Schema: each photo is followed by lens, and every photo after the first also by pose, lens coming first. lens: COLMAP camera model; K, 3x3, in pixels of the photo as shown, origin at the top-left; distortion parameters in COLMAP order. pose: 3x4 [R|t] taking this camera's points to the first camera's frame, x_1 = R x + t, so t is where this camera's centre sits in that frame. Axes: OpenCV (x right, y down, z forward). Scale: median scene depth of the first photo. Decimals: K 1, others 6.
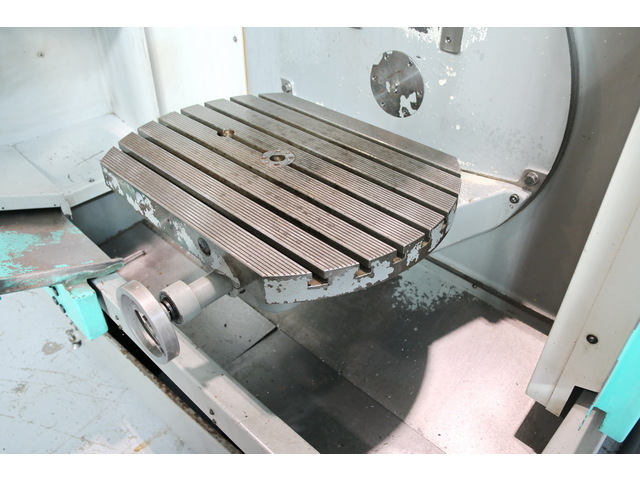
lens RADIAL K [[512.3, 0, 320.5], [0, 512.3, 250.1], [0, 0, 1]] dist [-0.120428, 0.089895]
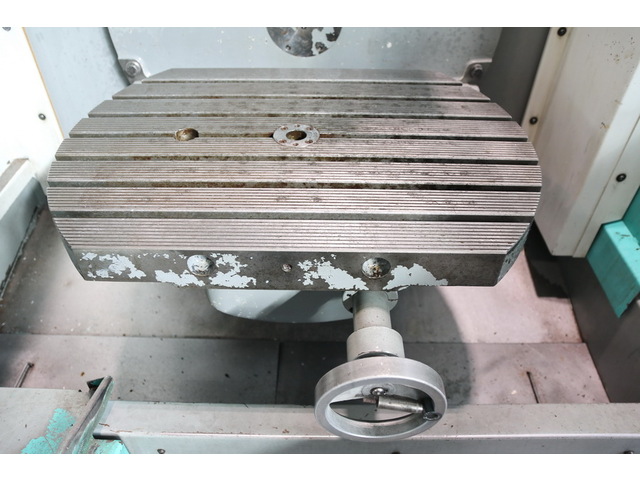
lens RADIAL K [[498.2, 0, 315.4], [0, 498.2, 253.4], [0, 0, 1]] dist [-0.113794, 0.070915]
pose [[0.730448, -0.467818, 0.497587, -0.444986], [0.419630, 0.882241, 0.213451, -0.148072], [-0.538848, 0.052888, 0.840741, 0.323494]]
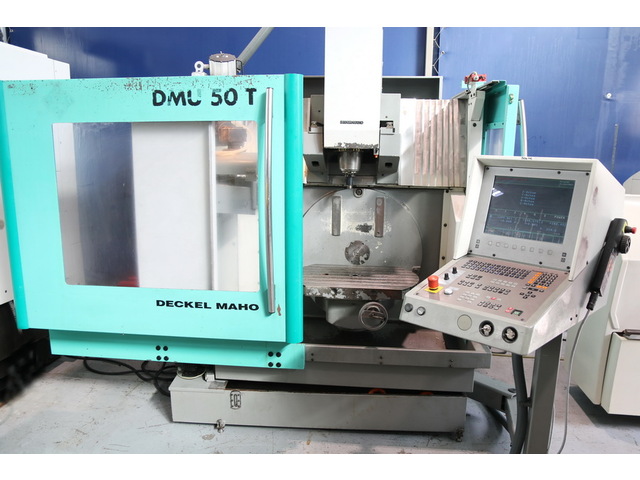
lens RADIAL K [[512.3, 0, 313.5], [0, 512.3, 256.7], [0, 0, 1]] dist [-0.120428, 0.089895]
pose [[0.794071, -0.127043, 0.594400, -1.695070], [0.368506, 0.878318, -0.304568, 0.443919], [-0.483379, 0.460889, 0.744262, -0.923439]]
